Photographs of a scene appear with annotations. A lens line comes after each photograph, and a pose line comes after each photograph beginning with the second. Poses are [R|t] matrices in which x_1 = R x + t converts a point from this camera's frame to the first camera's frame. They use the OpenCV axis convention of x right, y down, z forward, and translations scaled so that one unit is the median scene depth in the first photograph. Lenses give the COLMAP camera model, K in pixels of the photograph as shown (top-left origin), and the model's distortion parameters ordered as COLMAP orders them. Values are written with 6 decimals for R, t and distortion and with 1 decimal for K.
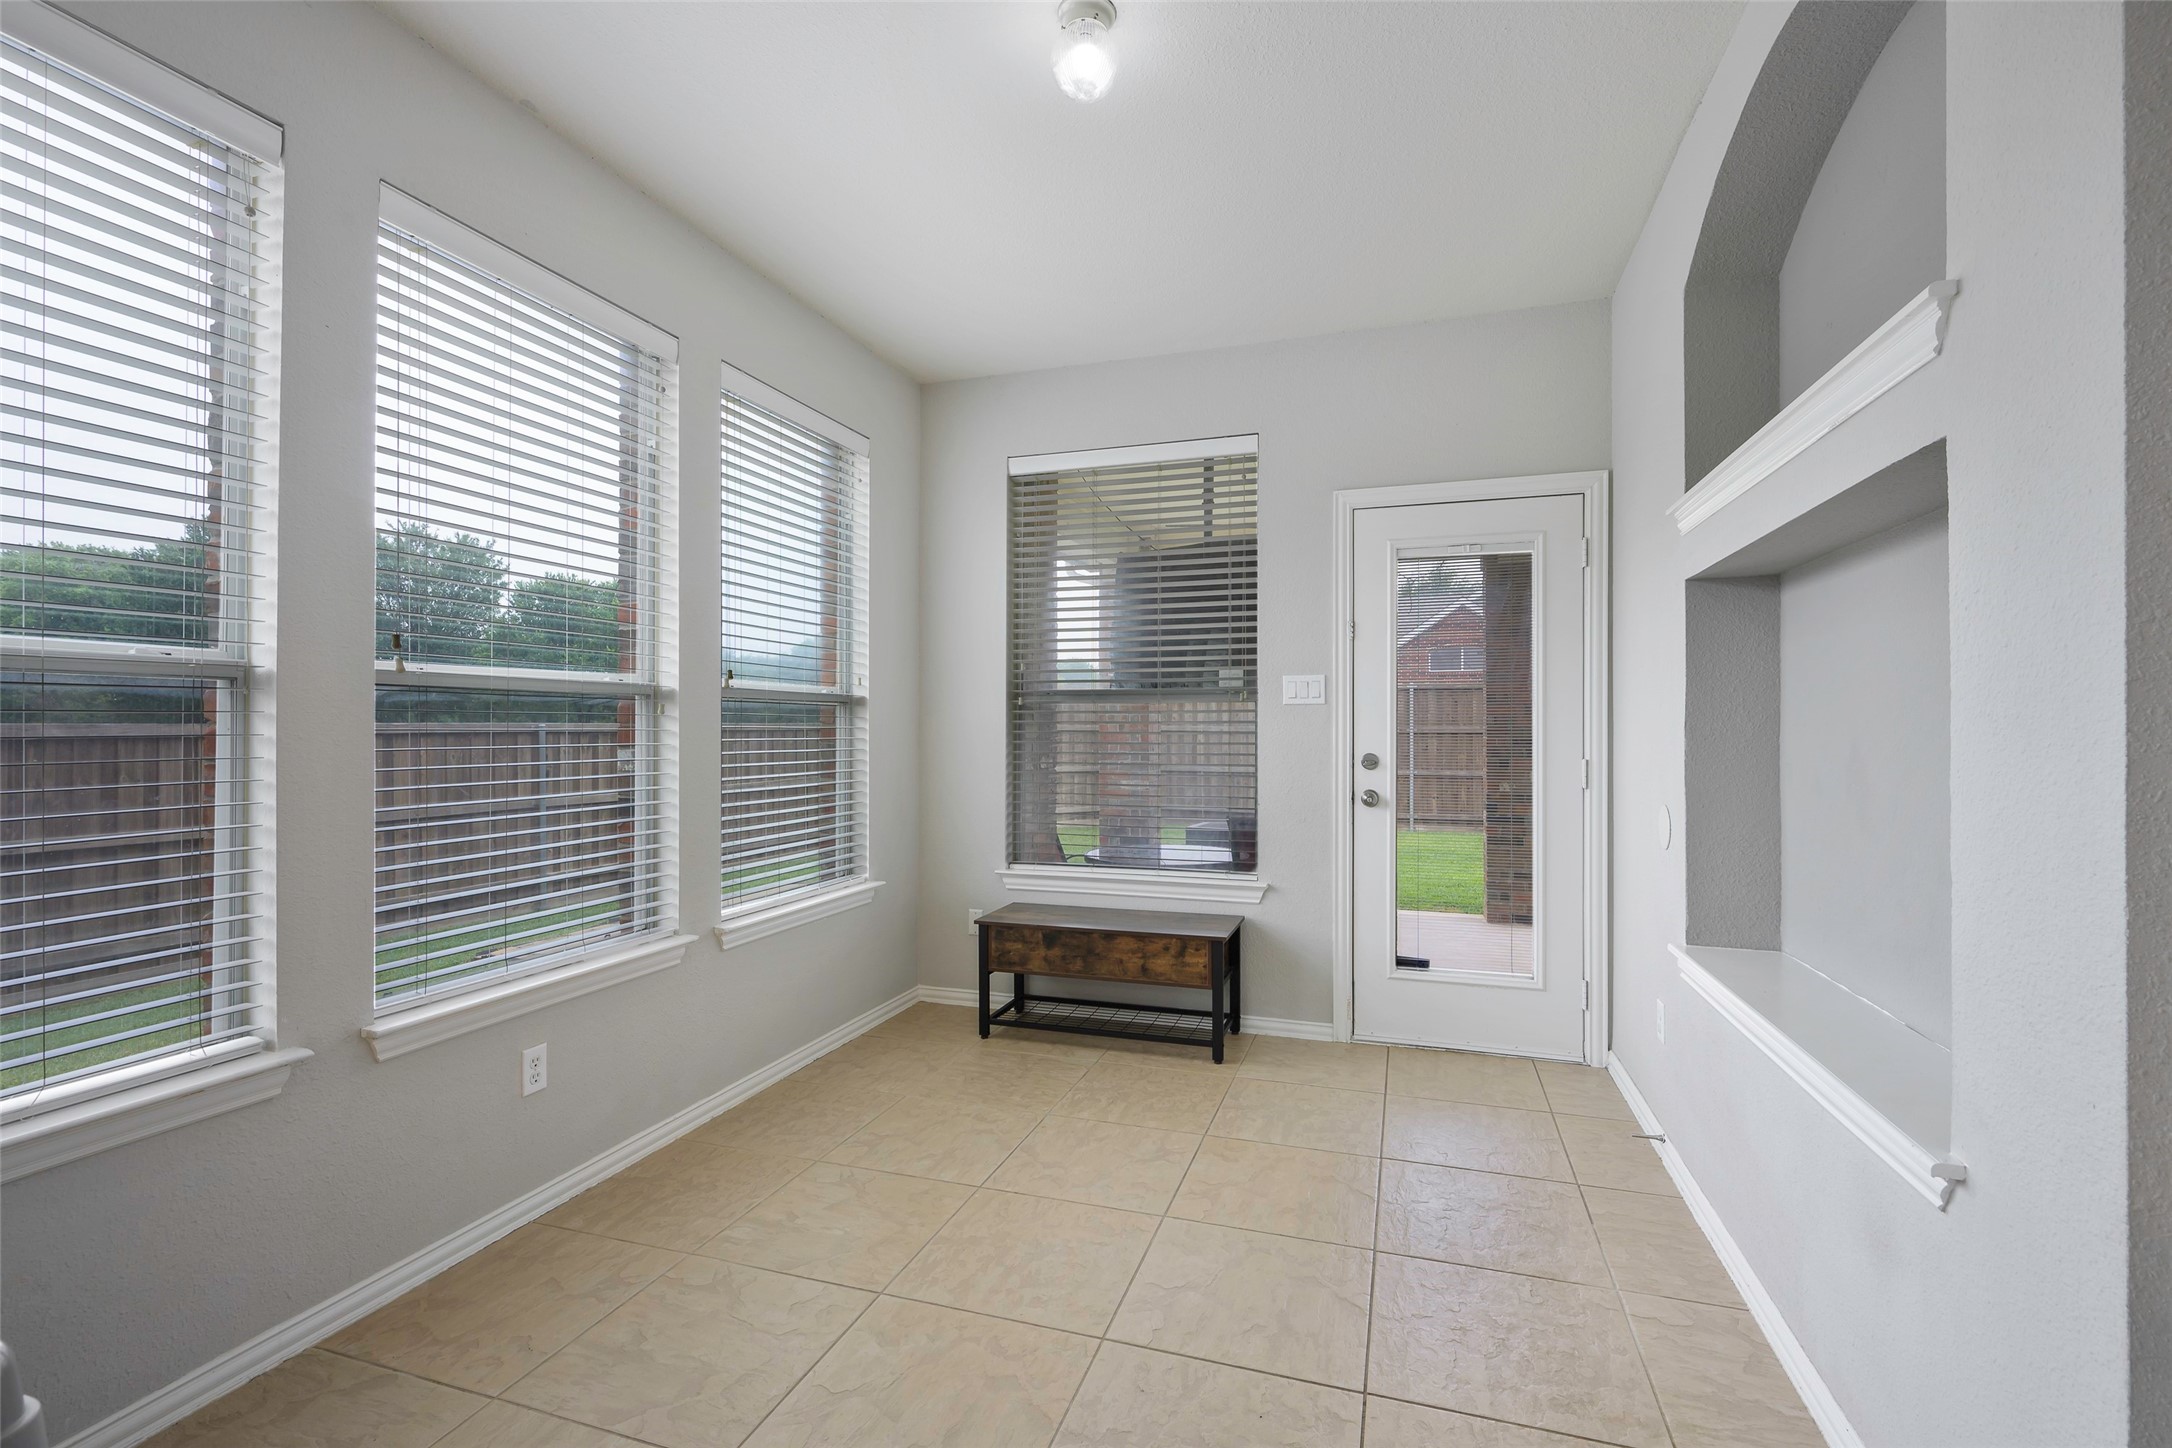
lens RADIAL K [[962.8, 0, 1088.2], [0, 962.8, 723.1], [0, 0, 1]] dist [0.001593, -0.000049]
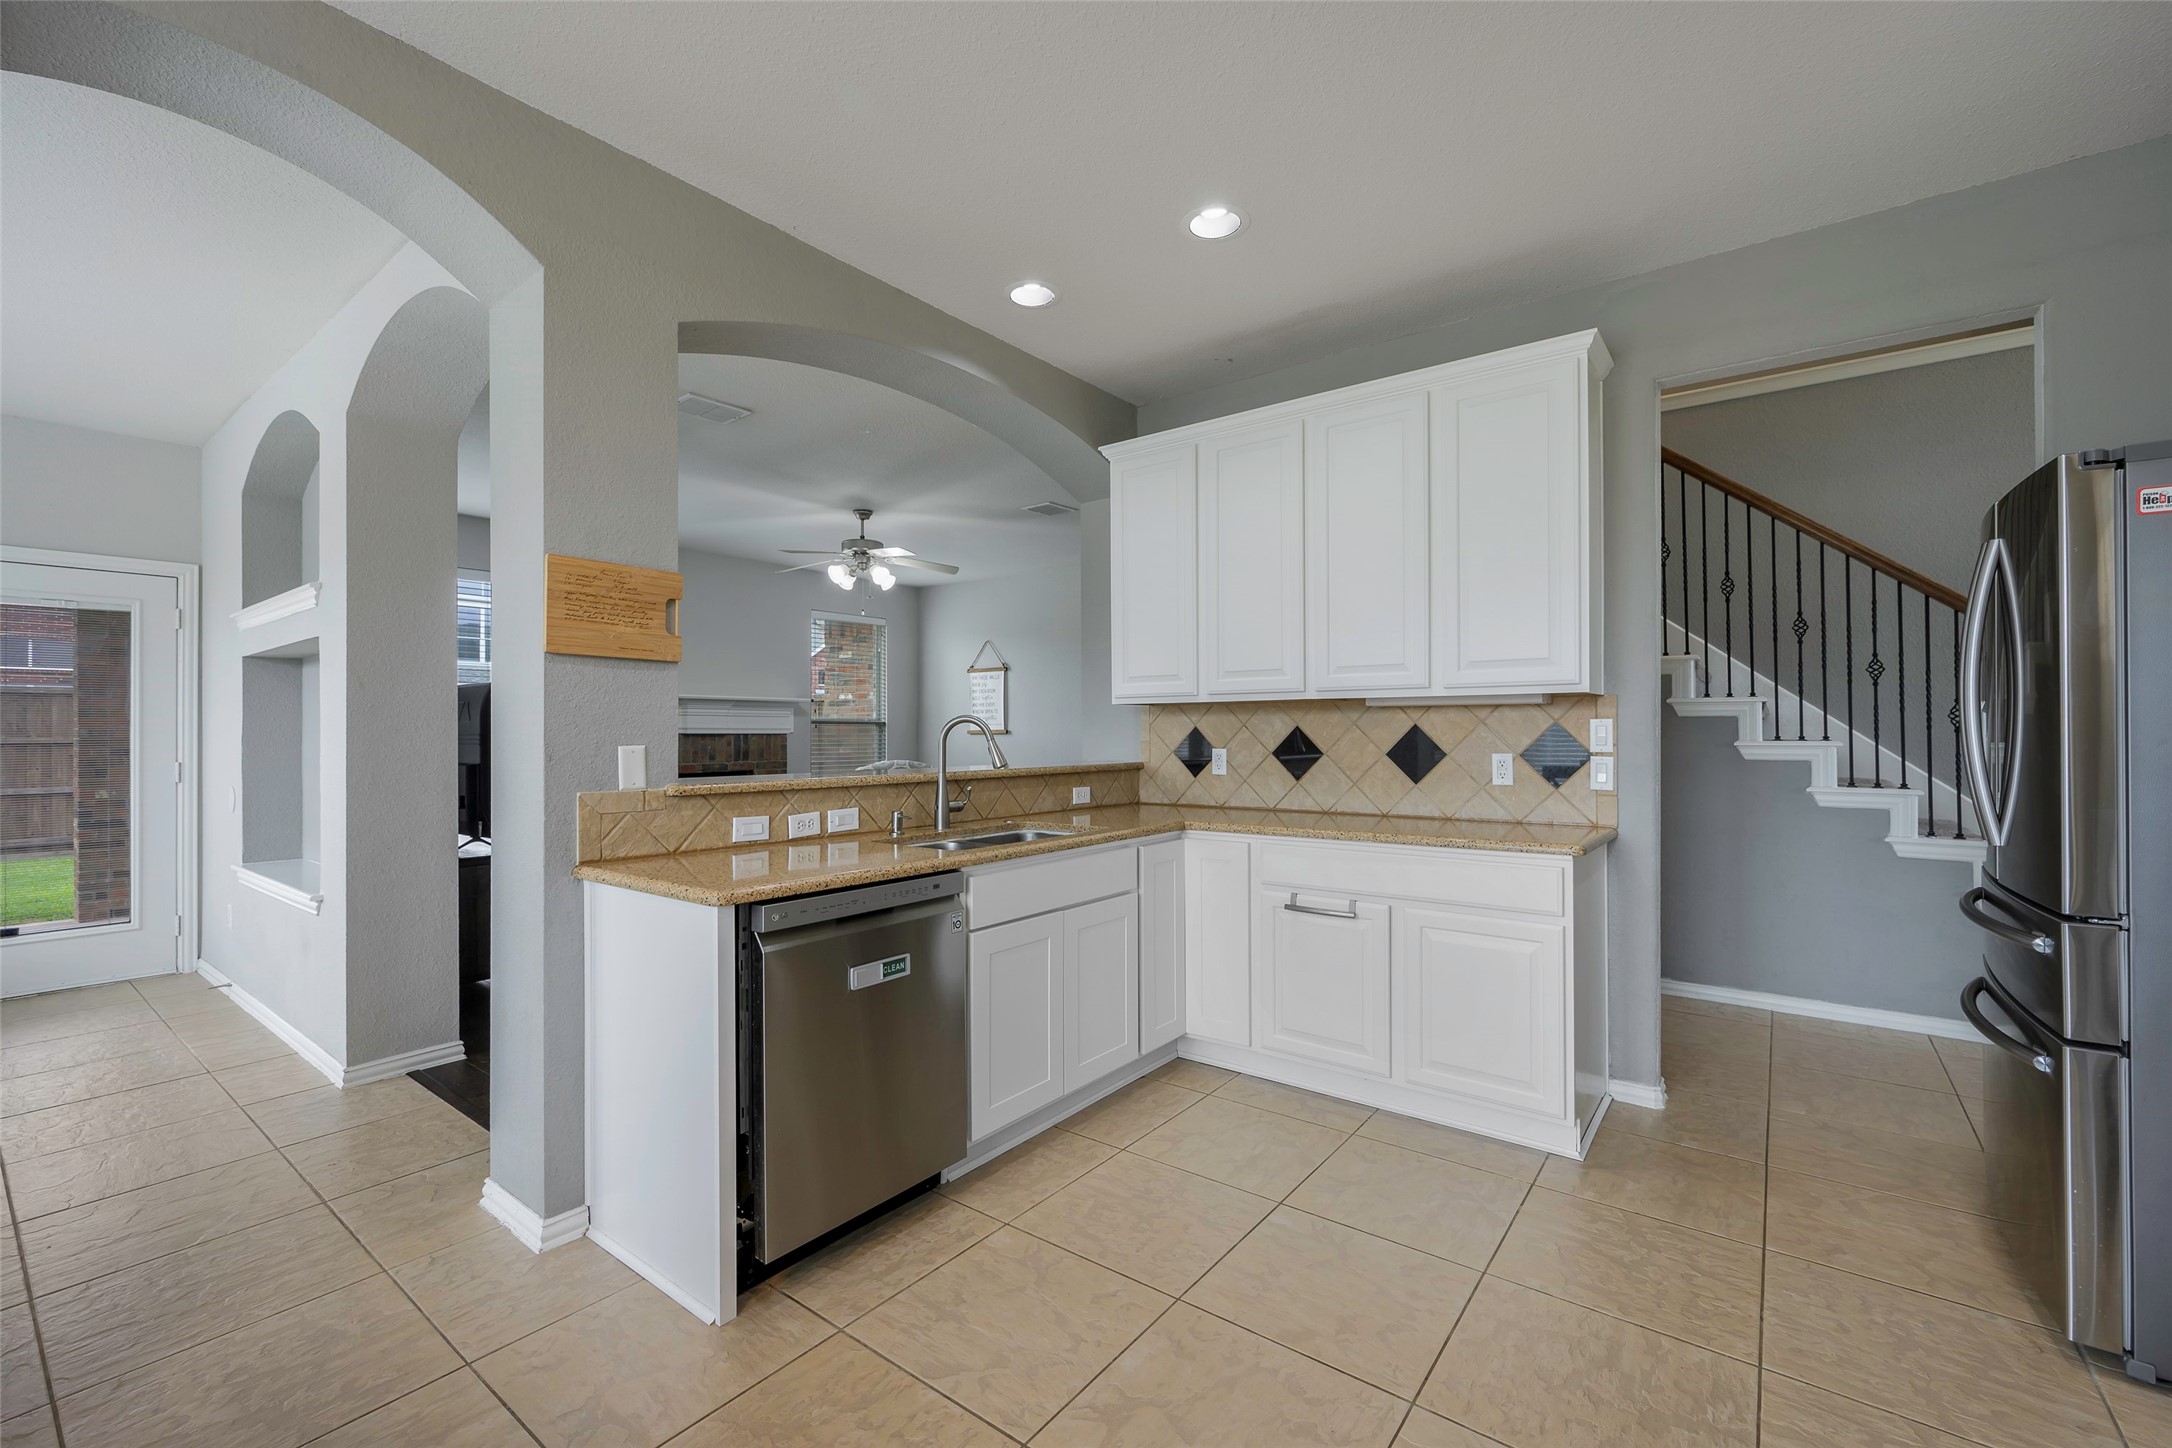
lens RADIAL K [[901.0, 0, 1088.8], [0, 901.0, 726.3], [0, 0, 1]] dist [0.002412, 0.000105]
pose [[0.326993, 0.004612, 0.945016, -0.320470], [0.001014, 0.999986, -0.005231, -0.007956], [-0.945026, 0.002669, 0.326983, -0.739741]]
